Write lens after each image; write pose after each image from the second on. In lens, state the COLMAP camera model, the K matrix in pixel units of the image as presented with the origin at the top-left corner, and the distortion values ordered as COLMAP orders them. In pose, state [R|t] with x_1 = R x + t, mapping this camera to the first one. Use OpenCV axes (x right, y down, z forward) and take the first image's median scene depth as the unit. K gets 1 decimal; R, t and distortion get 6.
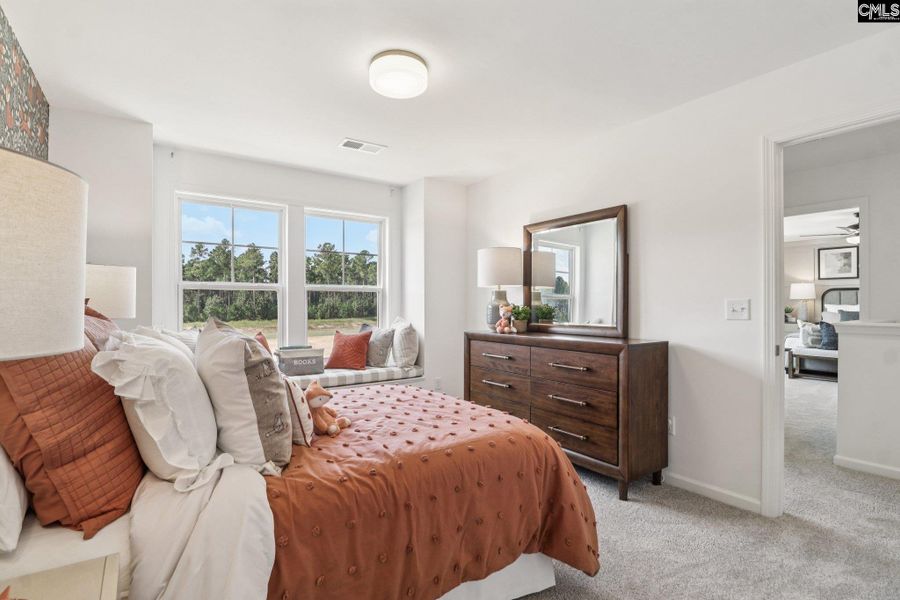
lens RADIAL K [[426.4, 0, 451.1], [0, 426.4, 306.9], [0, 0, 1]] dist [-0.005690, -0.000608]
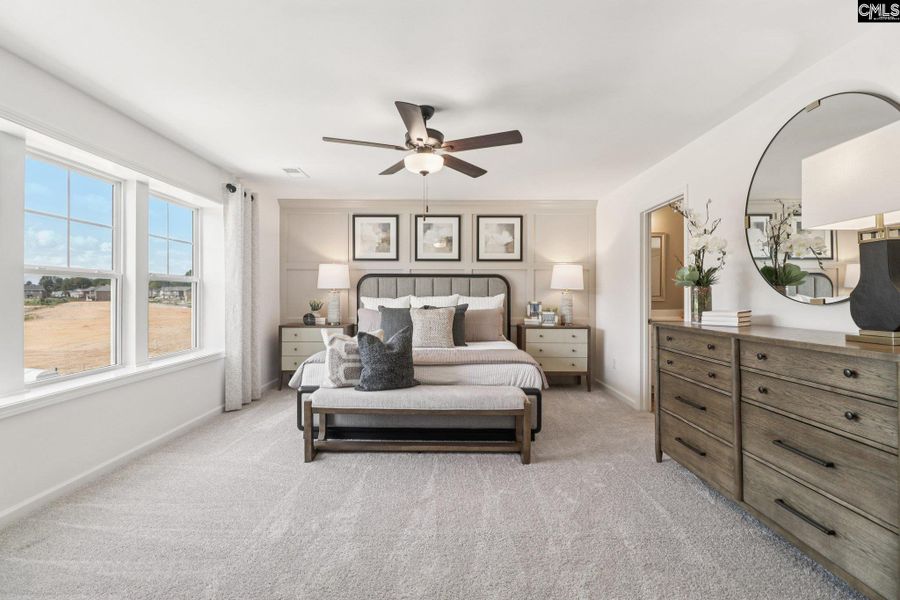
lens RADIAL K [[426.4, 0, 450.6], [0, 426.4, 299.0], [0, 0, 1]] dist [-0.005690, -0.000608]
pose [[0.583843, 0.003945, 0.811857, 0.431338], [-0.003372, 0.999991, -0.002434, -0.002043], [-0.811859, -0.001316, 0.583851, 0.508390]]
